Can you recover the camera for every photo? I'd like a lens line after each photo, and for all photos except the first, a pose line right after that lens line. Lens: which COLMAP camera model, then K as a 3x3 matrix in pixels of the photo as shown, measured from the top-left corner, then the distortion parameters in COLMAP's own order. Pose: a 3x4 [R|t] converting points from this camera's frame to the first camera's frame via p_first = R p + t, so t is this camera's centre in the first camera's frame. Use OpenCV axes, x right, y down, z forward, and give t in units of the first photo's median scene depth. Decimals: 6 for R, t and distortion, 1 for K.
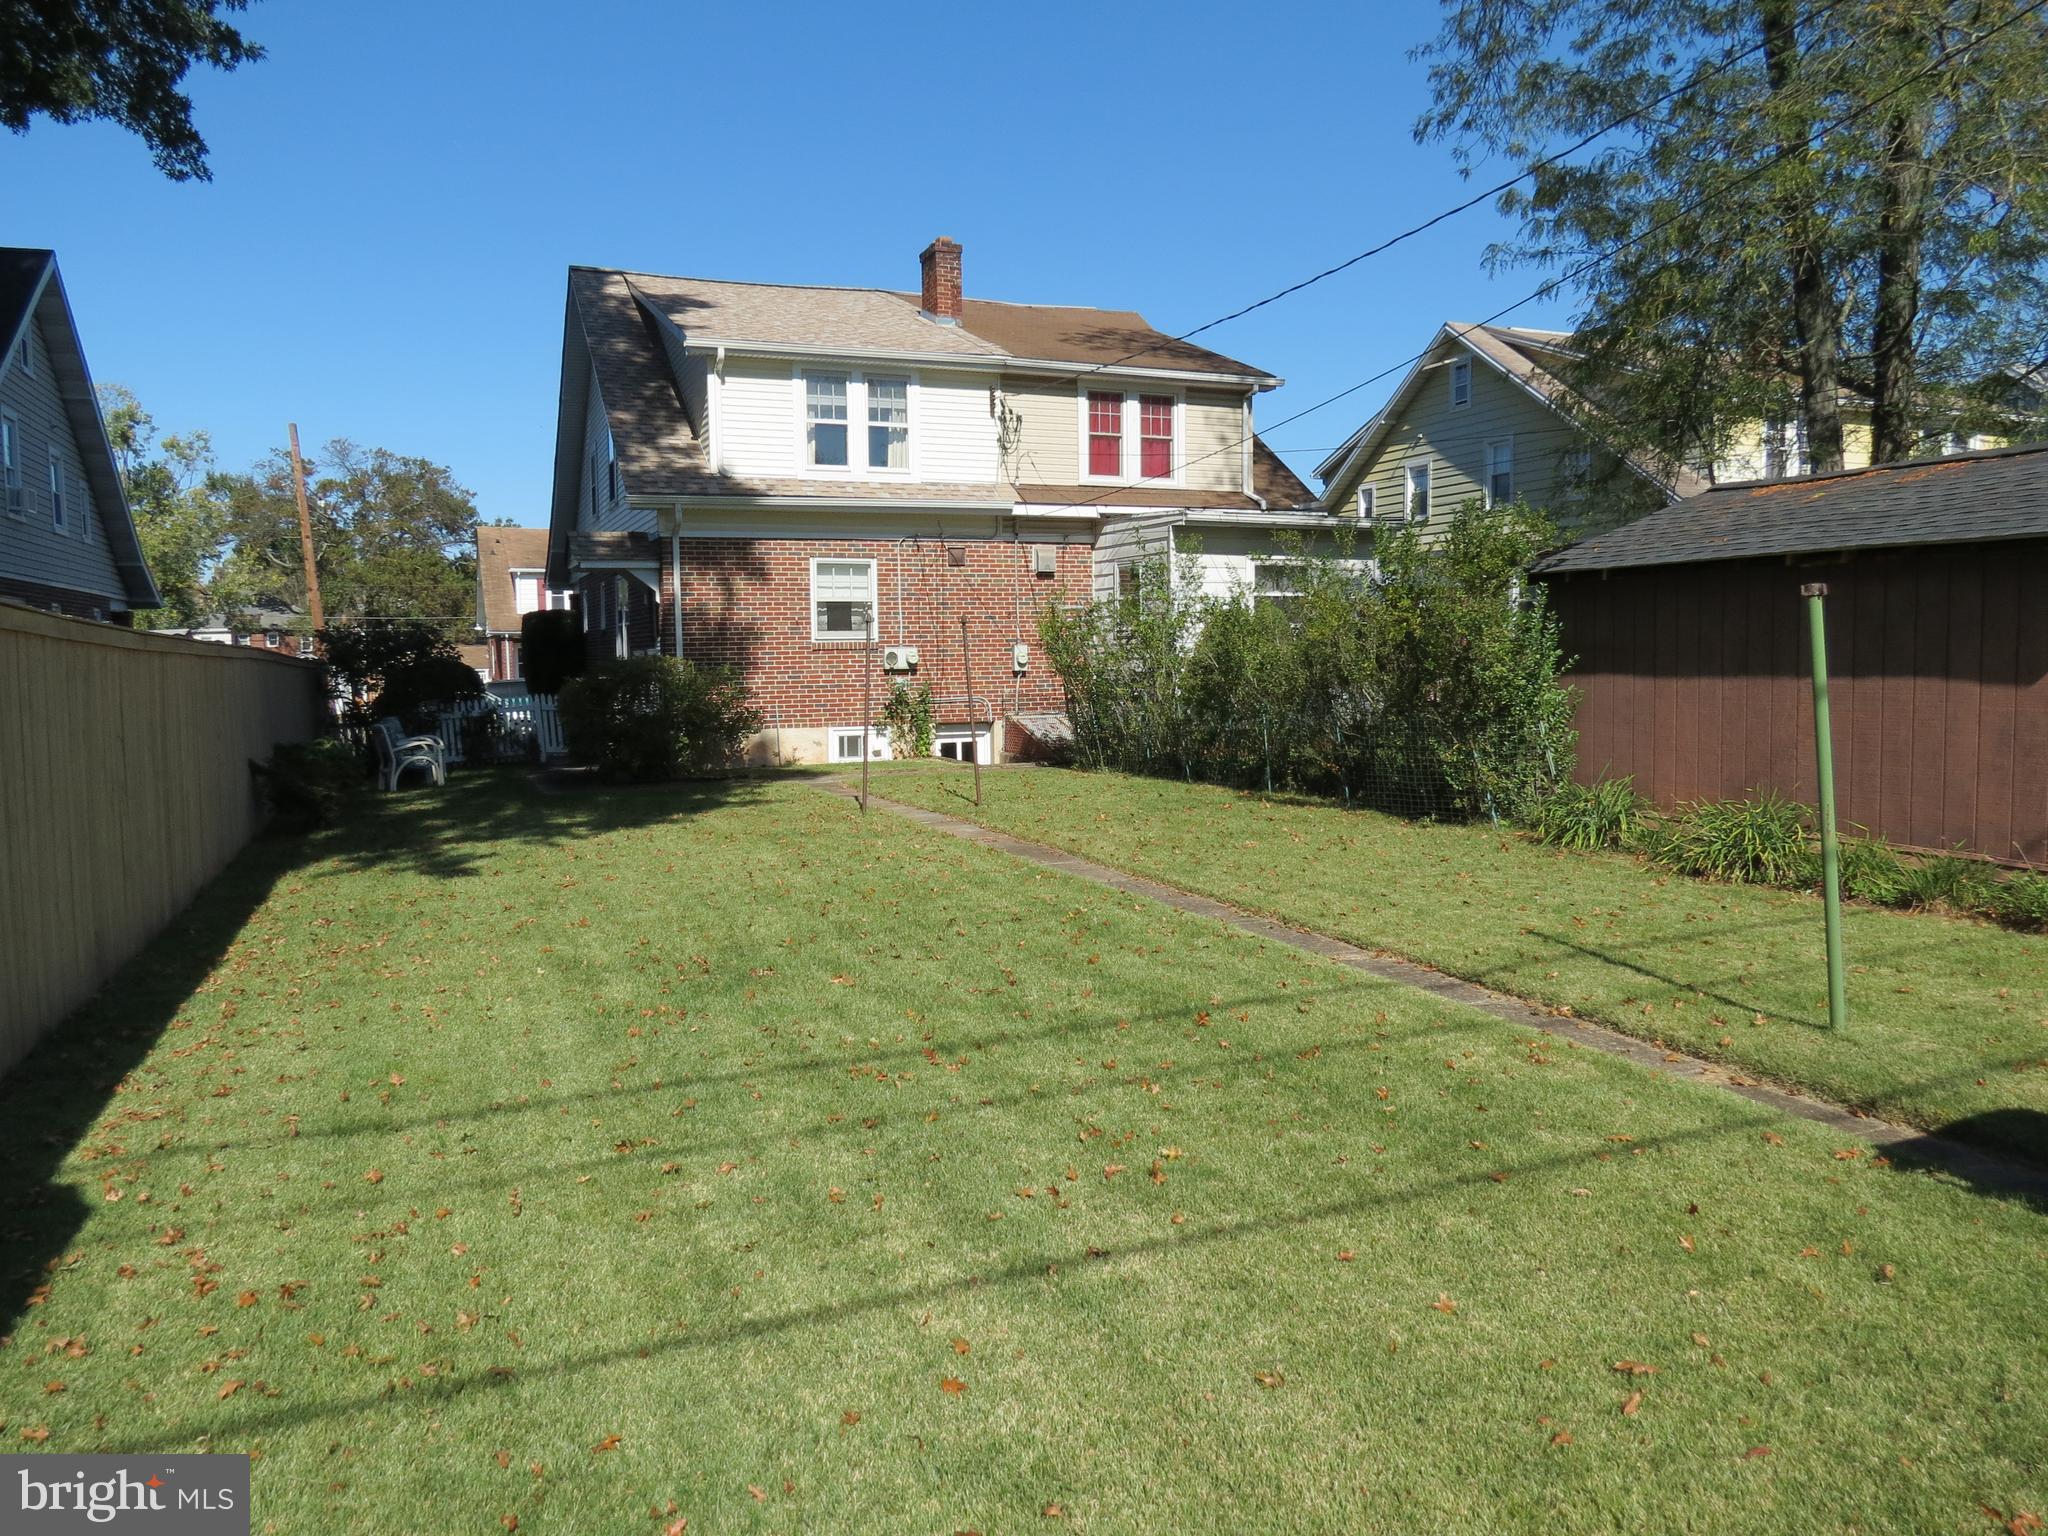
lens RADIAL K [[1465.1, 0, 1020.9], [0, 1465.1, 763.2], [0, 0, 1]] dist [-0.034371, 0.015768]
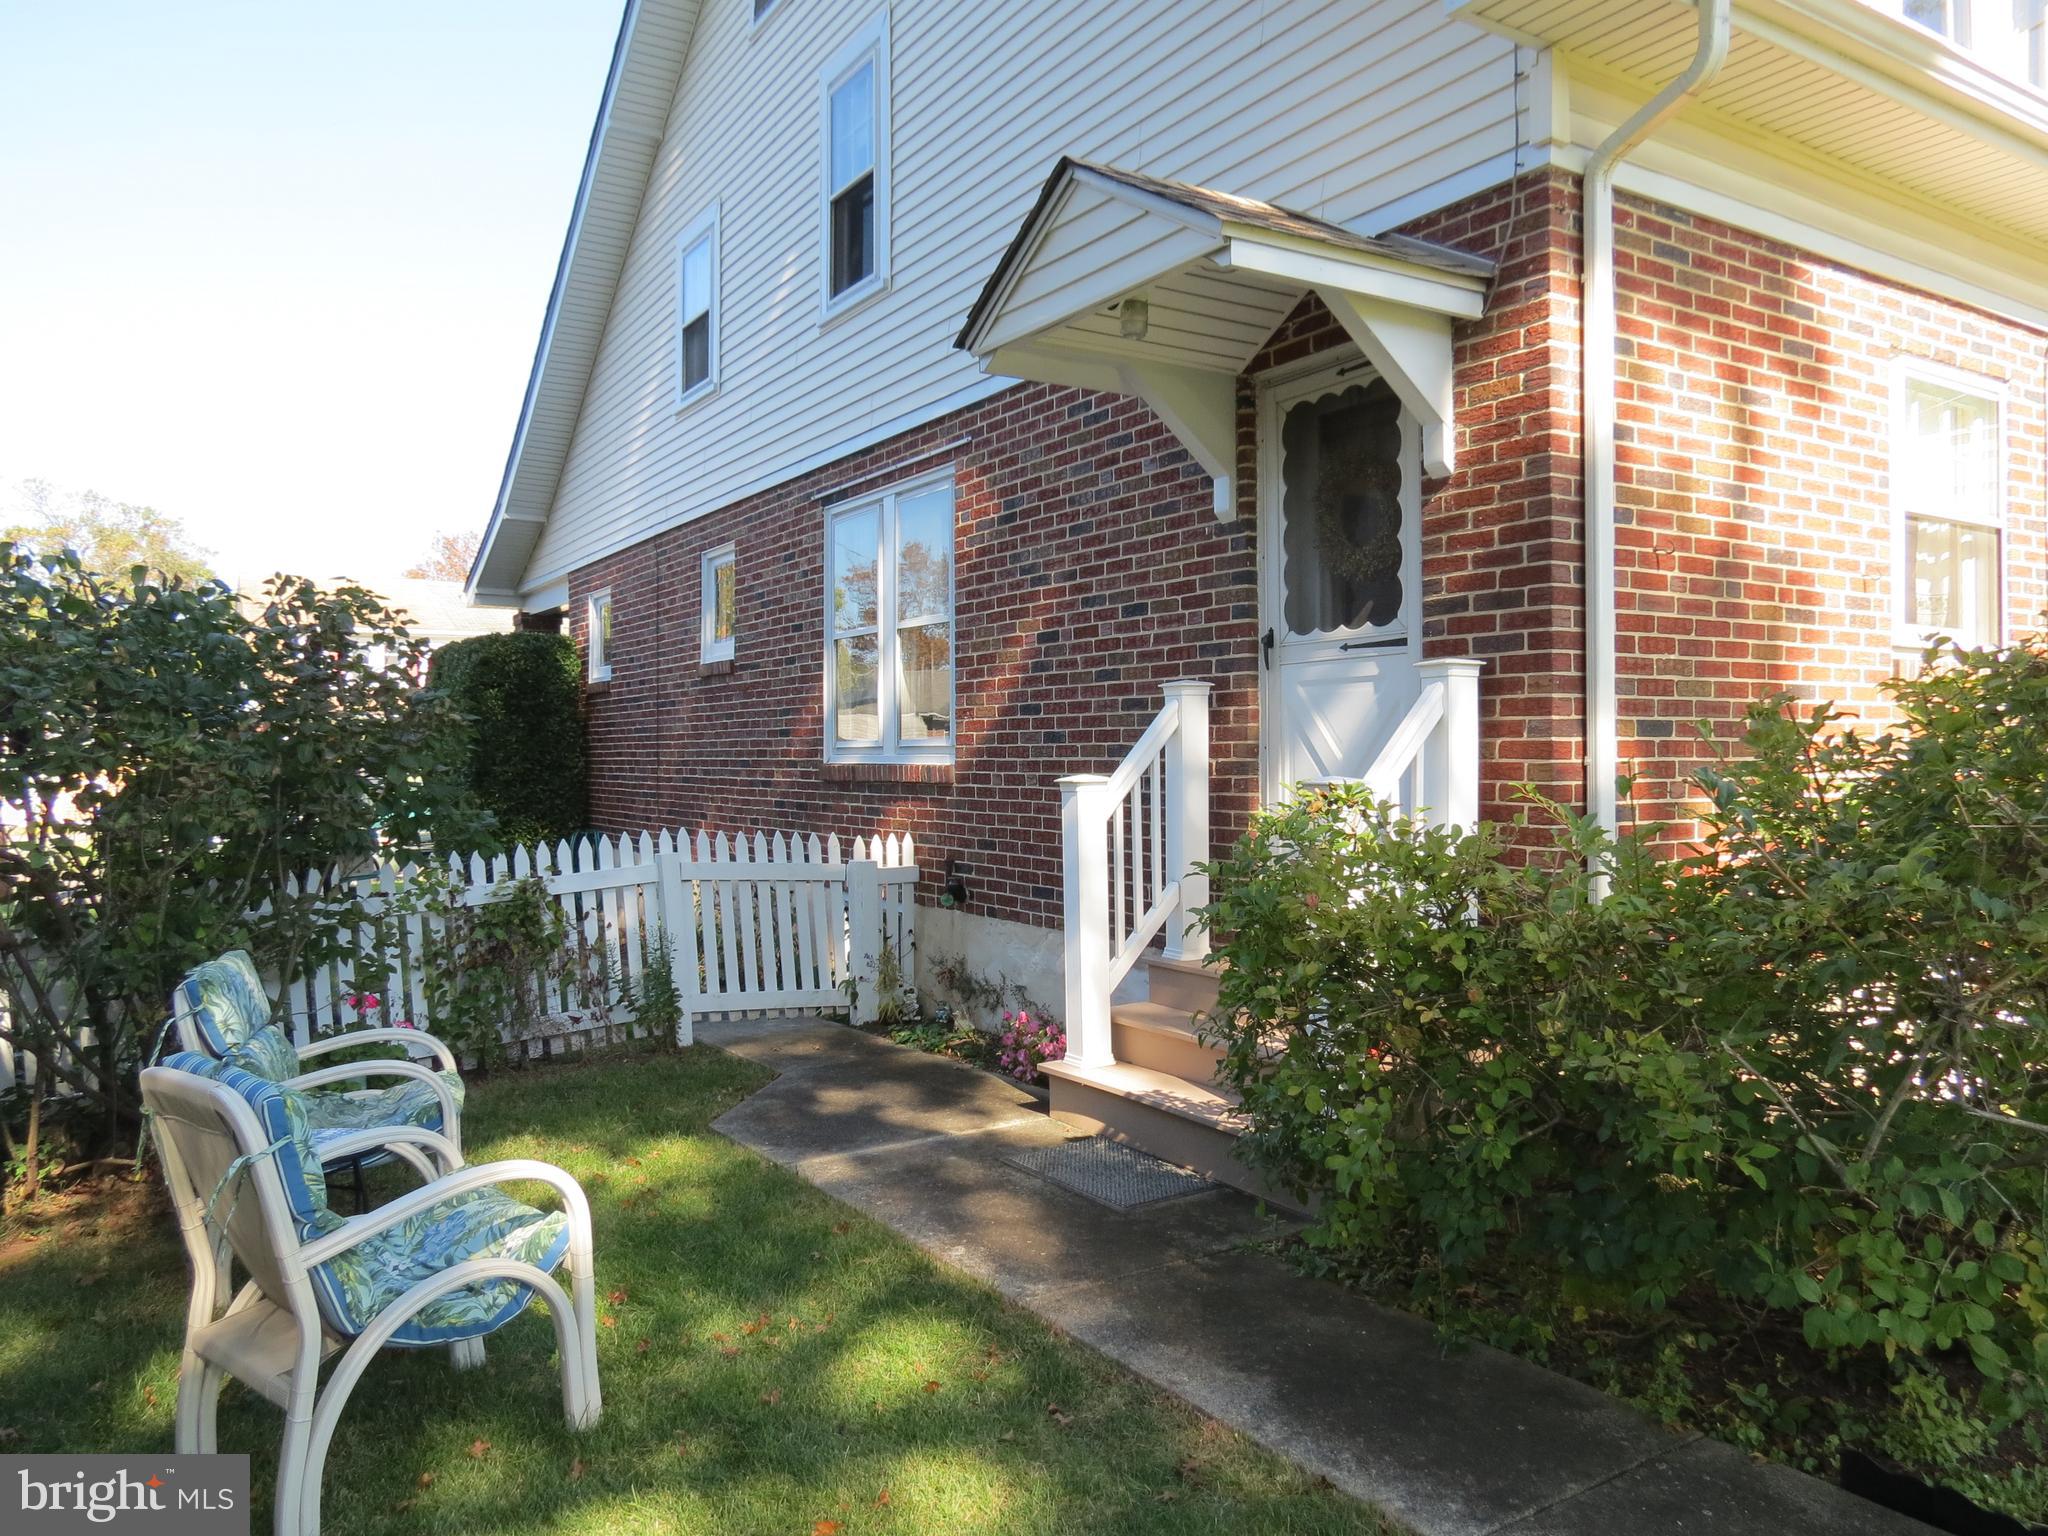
lens RADIAL K [[1465.1, 0, 1027.3], [0, 1465.1, 762.7], [0, 0, 1]] dist [-0.034371, 0.015768]
pose [[0.985795, 0.007810, 0.167772, -0.349002], [0.004699, 0.997245, -0.074033, -0.042631], [-0.167888, 0.073770, 0.983042, 0.762273]]
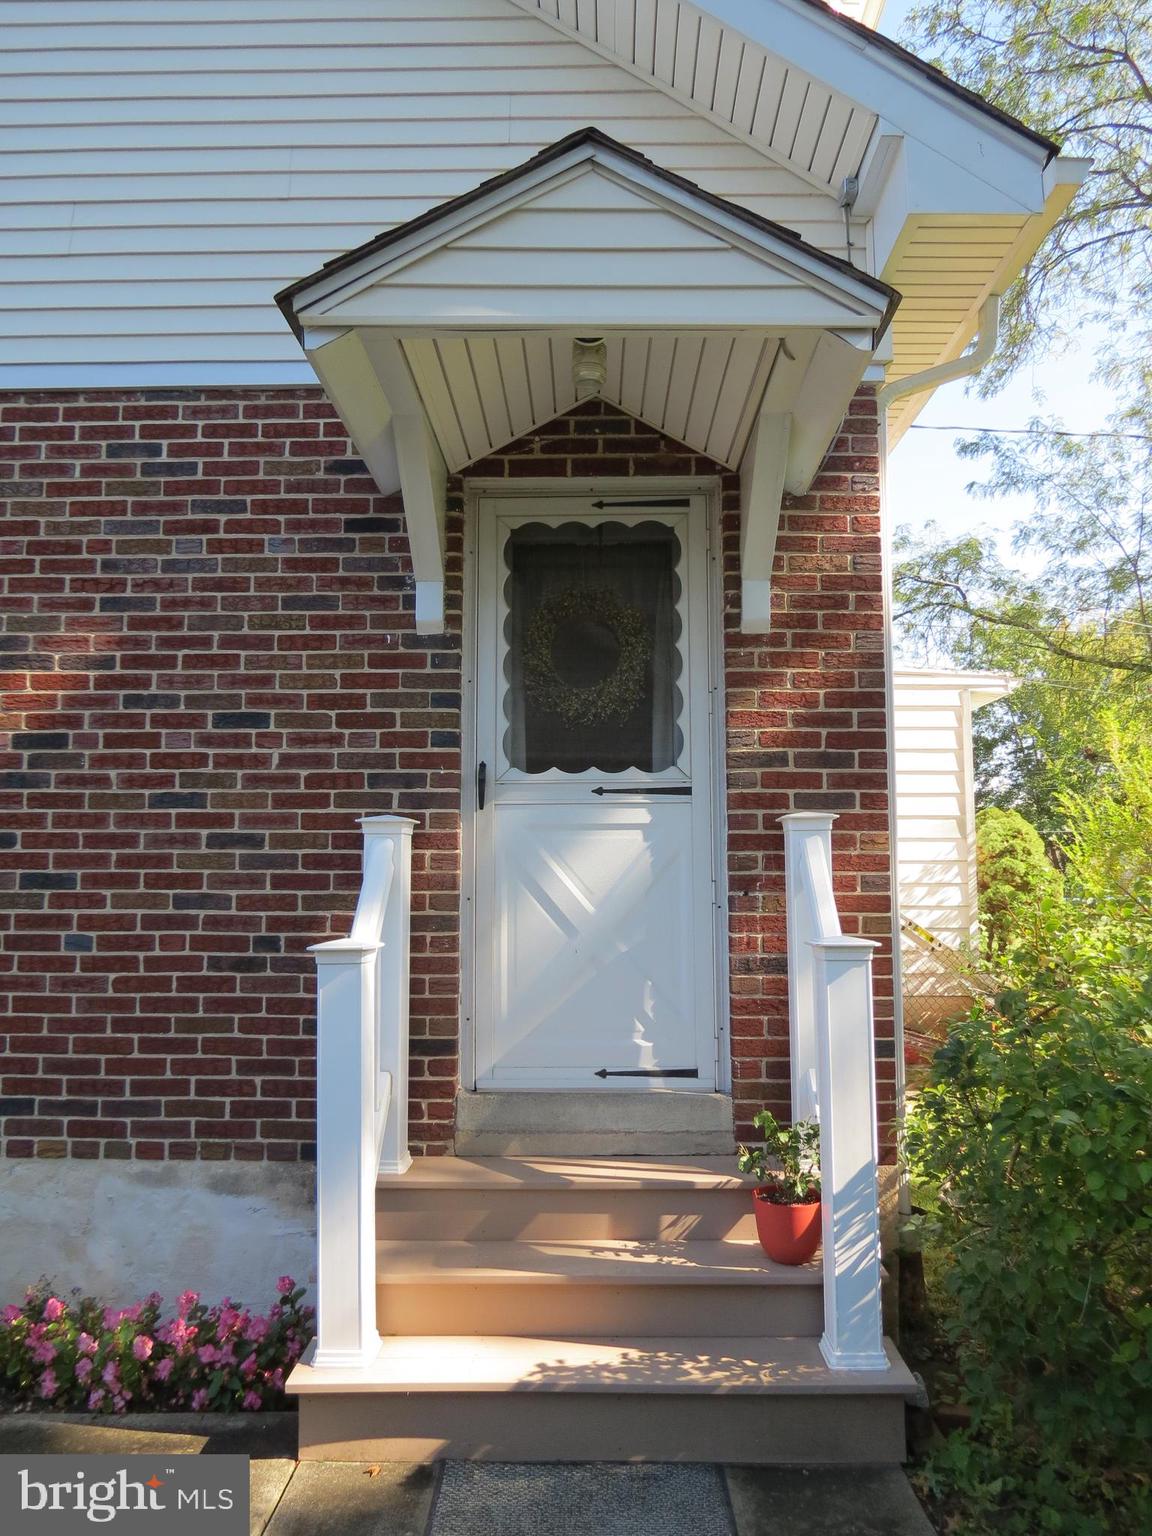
lens RADIAL K [[1098.8, 0, 575.7], [0, 1098.8, 765.8], [0, 0, 1]] dist [-0.034371, 0.015768]
pose [[0.391839, 0.118716, 0.912343, -0.424997], [0.066378, 0.985408, -0.156732, -0.059750], [-0.917636, 0.121974, 0.378241, 0.961107]]
